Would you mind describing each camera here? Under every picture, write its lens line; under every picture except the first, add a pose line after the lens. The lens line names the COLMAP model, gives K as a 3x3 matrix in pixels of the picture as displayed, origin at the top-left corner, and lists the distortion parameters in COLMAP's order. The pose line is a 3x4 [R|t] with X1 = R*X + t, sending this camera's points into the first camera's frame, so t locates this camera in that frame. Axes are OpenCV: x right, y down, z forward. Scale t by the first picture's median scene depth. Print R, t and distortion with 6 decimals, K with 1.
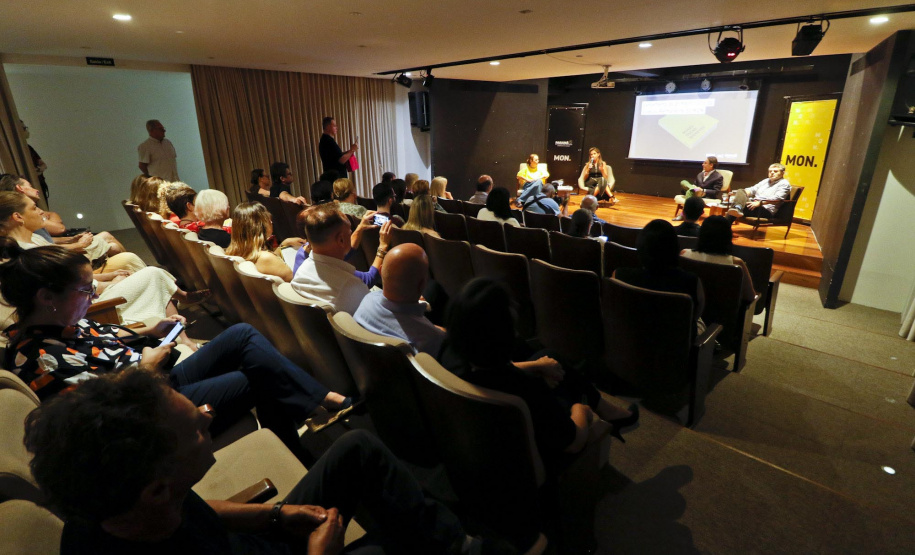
lens RADIAL K [[441.5, 0, 461.6], [0, 441.5, 275.3], [0, 0, 1]] dist [-0.015982, -0.002631]
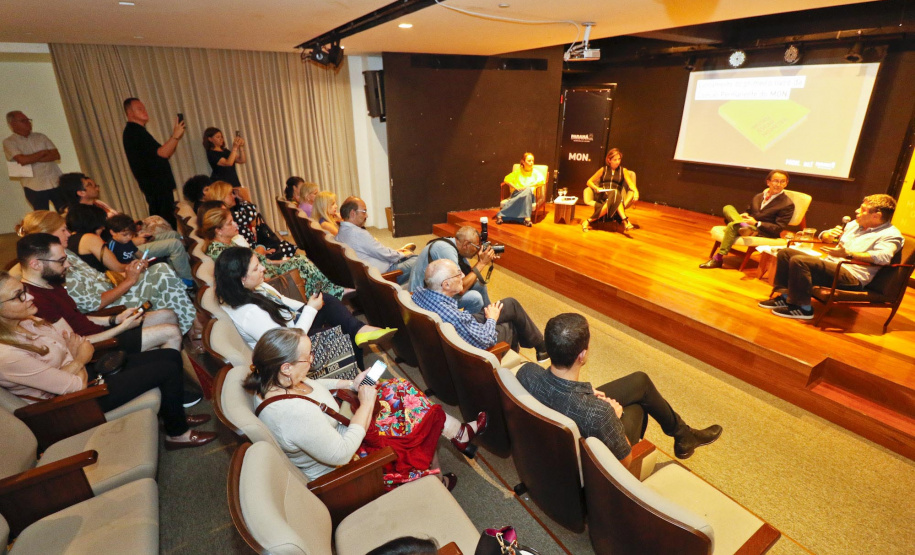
lens RADIAL K [[441.5, 0, 454.1], [0, 441.5, 274.1], [0, 0, 1]] dist [-0.015982, -0.002631]
pose [[0.974760, 0.083997, -0.206849, 0.217406], [-0.075372, 0.995939, 0.049247, -0.098703], [0.210145, -0.032413, 0.977133, 0.239433]]
